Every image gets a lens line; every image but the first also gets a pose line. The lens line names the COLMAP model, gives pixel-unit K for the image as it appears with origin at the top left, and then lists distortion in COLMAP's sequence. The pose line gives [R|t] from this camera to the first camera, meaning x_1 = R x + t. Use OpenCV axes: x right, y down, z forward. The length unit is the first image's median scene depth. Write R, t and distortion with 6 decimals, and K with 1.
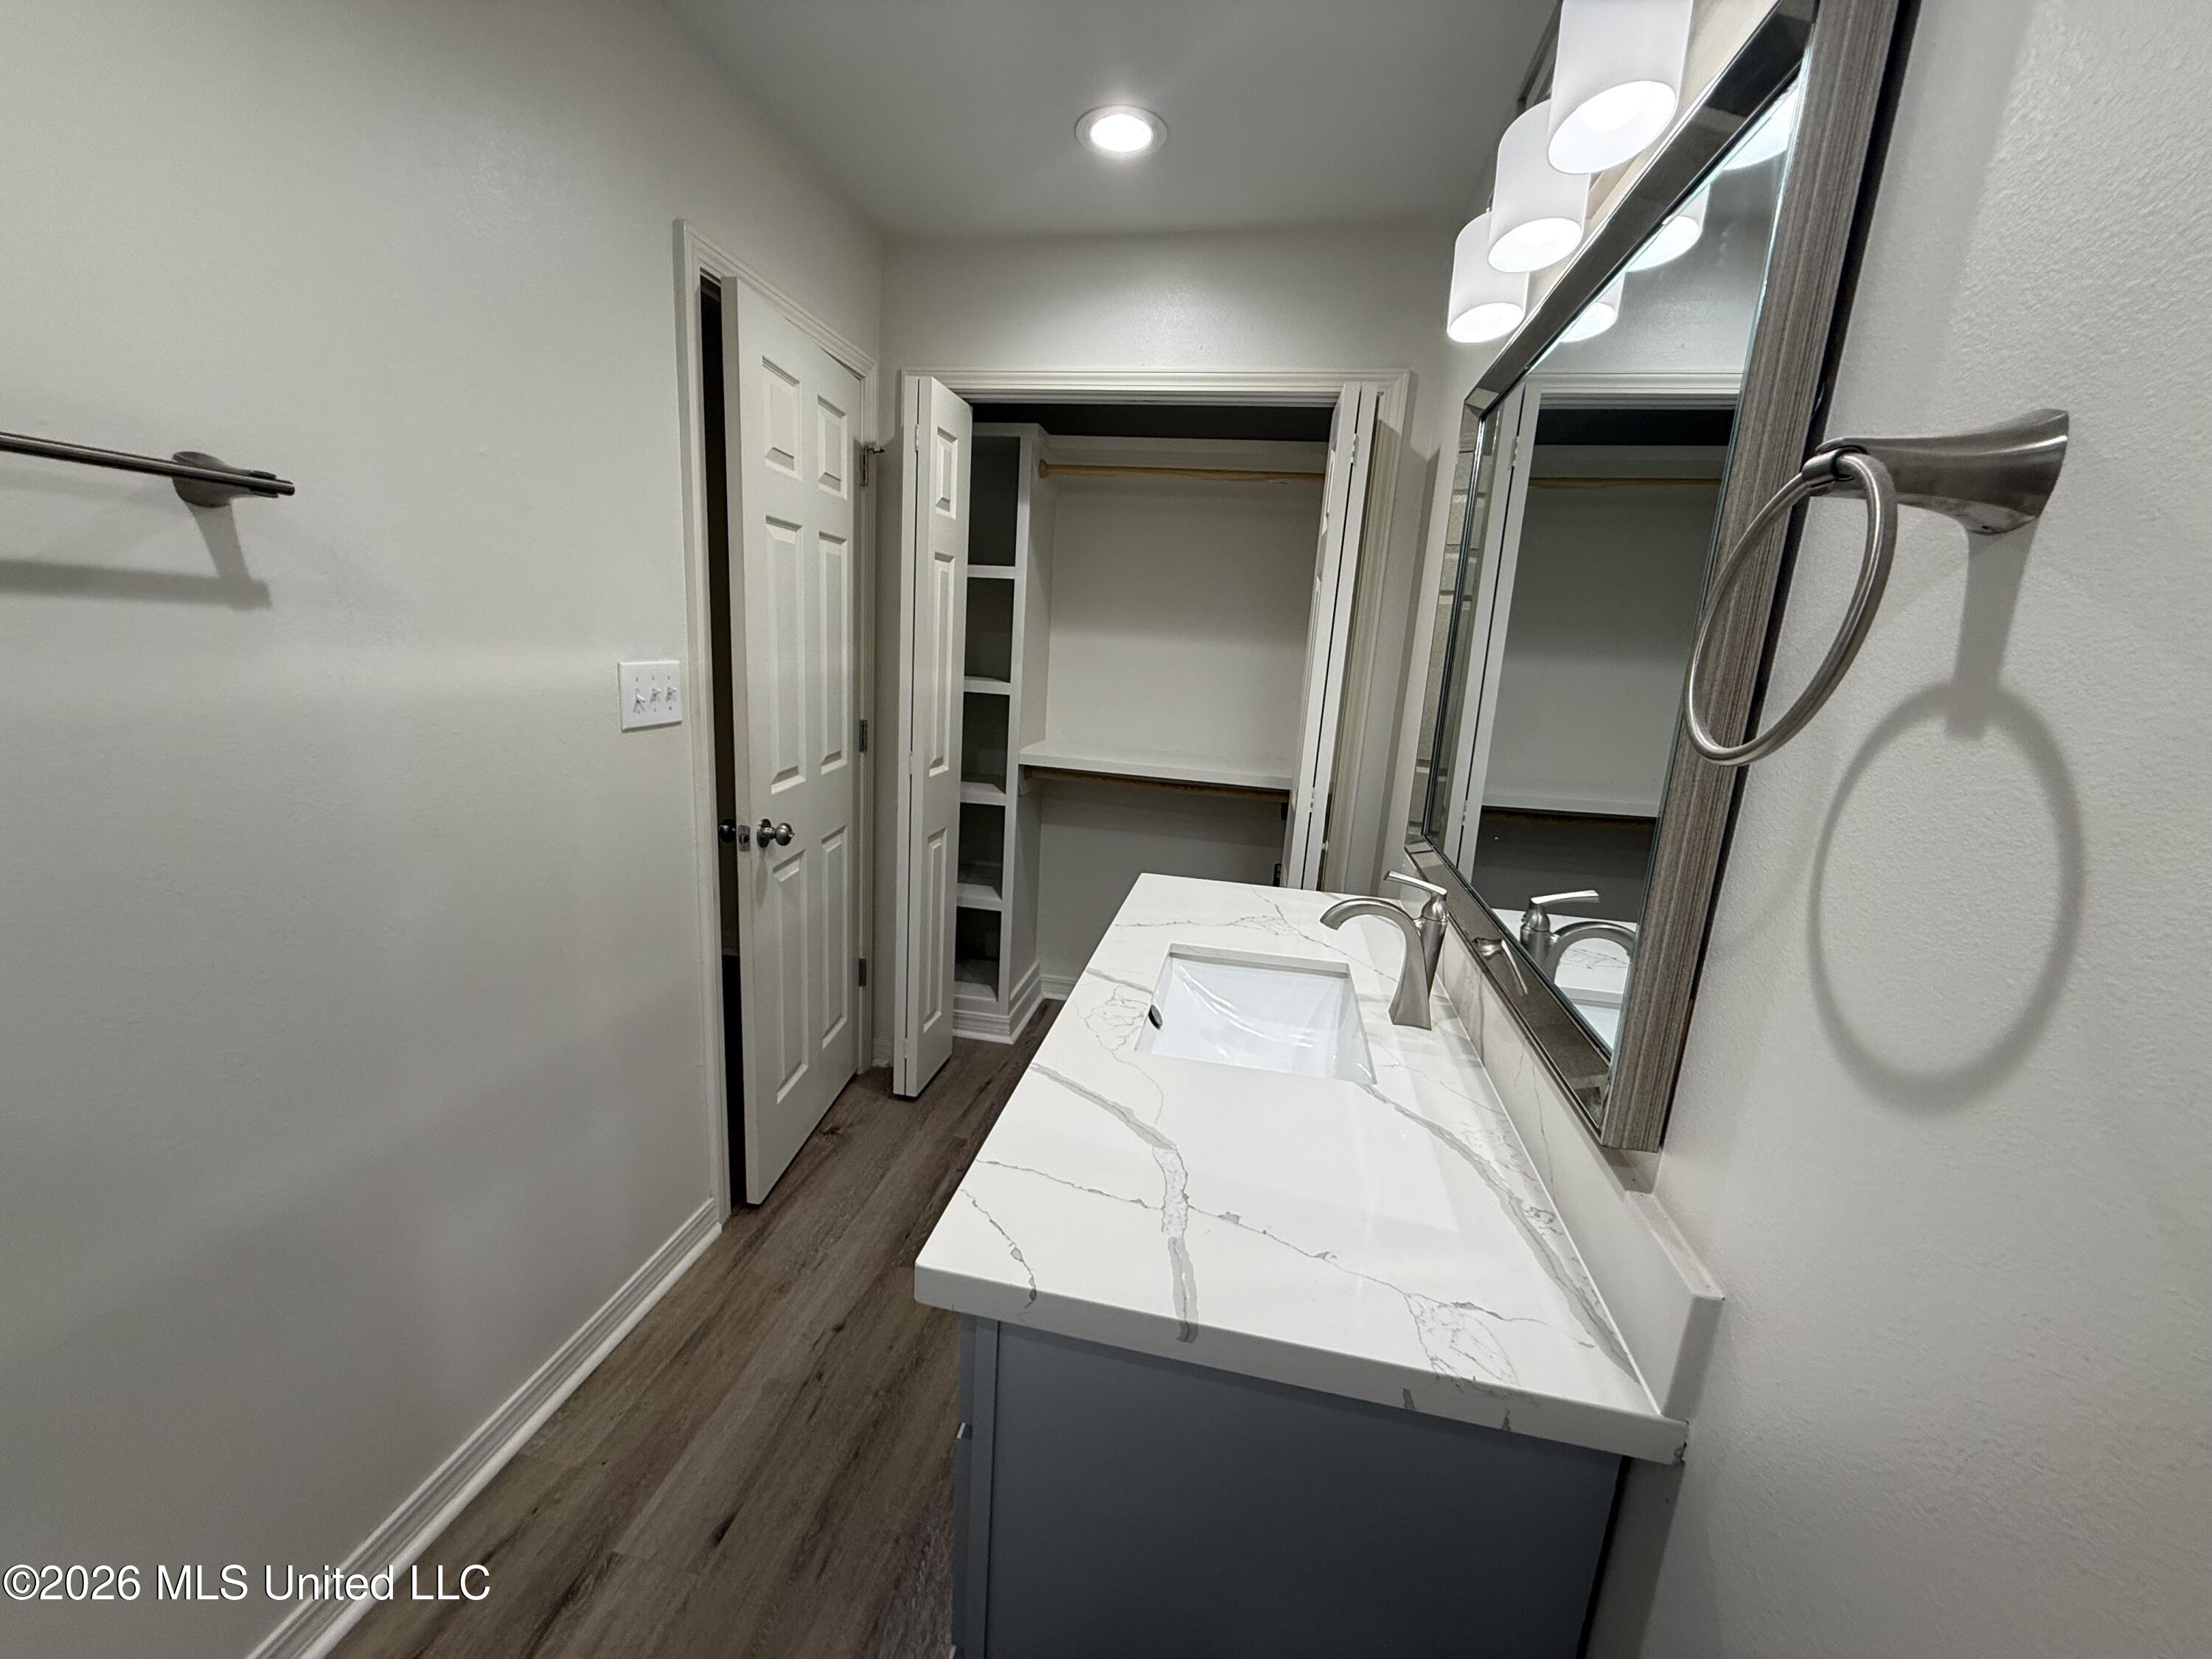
lens RADIAL K [[880.2, 0, 1107.4], [0, 880.2, 824.0], [0, 0, 1]] dist [0.001841, 0.000000]
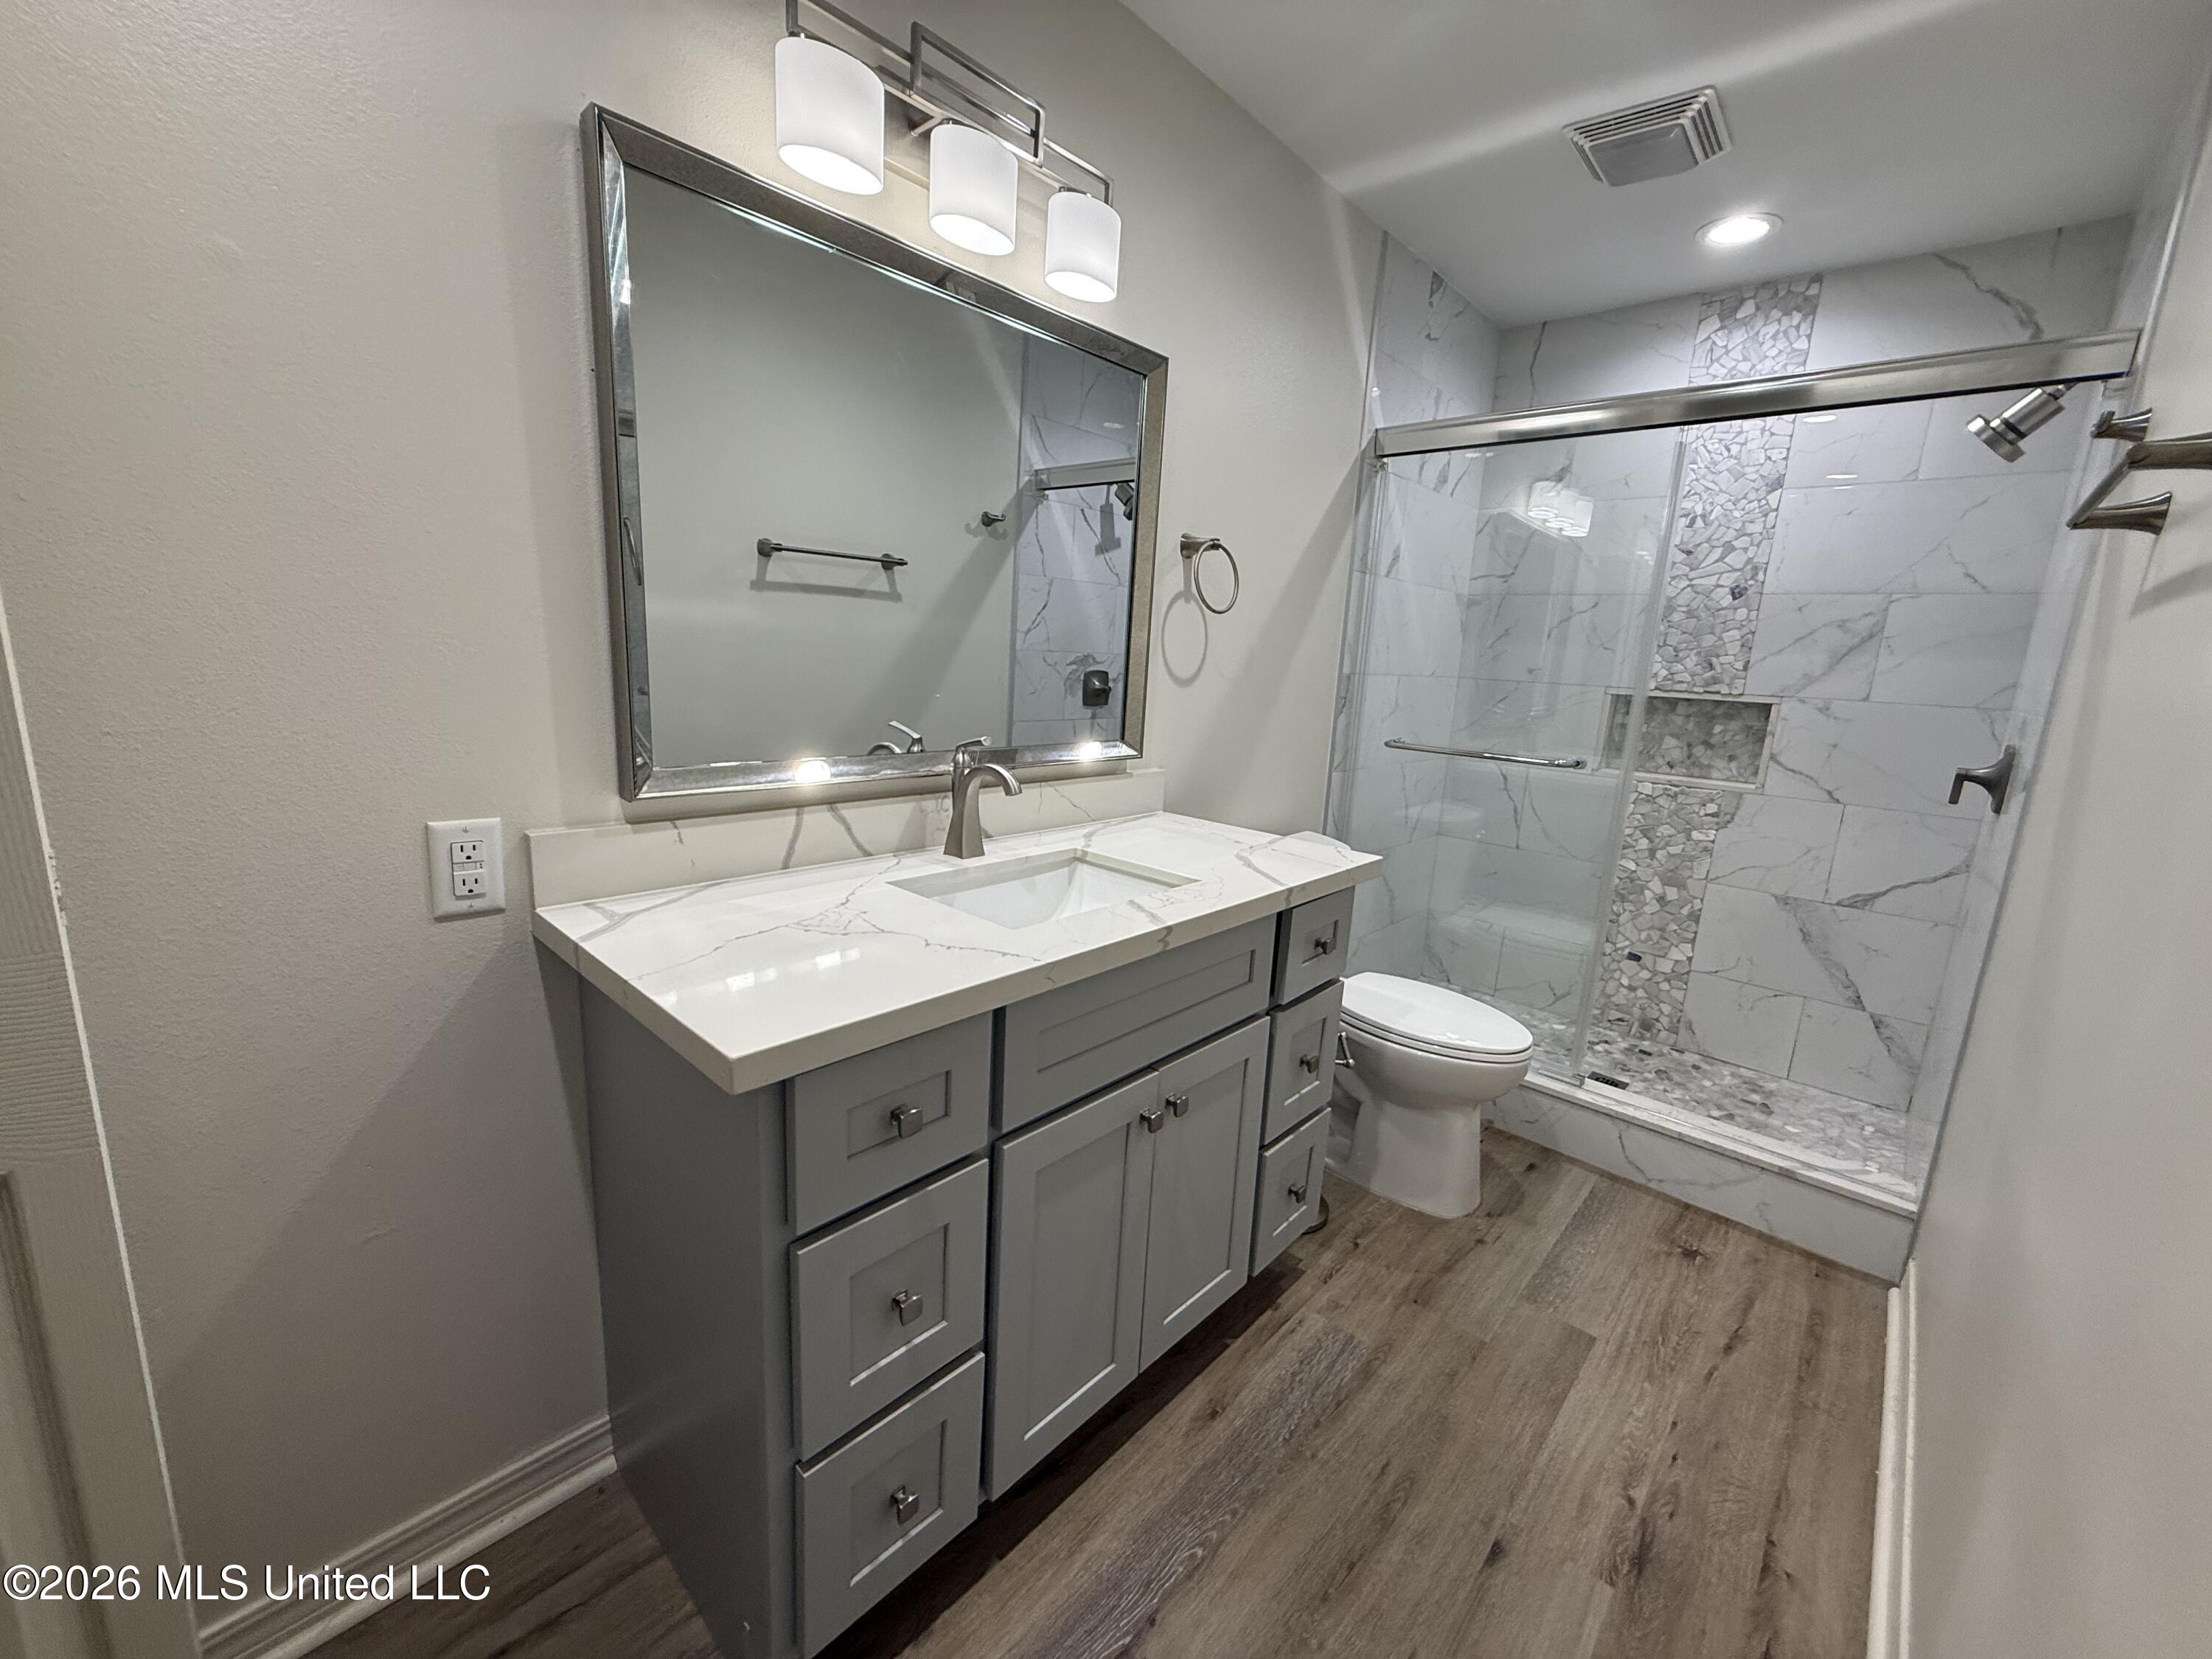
lens RADIAL K [[880.2, 0, 1097.7], [0, 880.2, 823.8], [0, 0, 1]] dist [0.001841, 0.000000]
pose [[-0.838551, -0.206886, 0.504014, -0.393603], [0.010869, 0.918560, 0.395131, -0.279453], [-0.544715, 0.336816, -0.768011, 1.682493]]
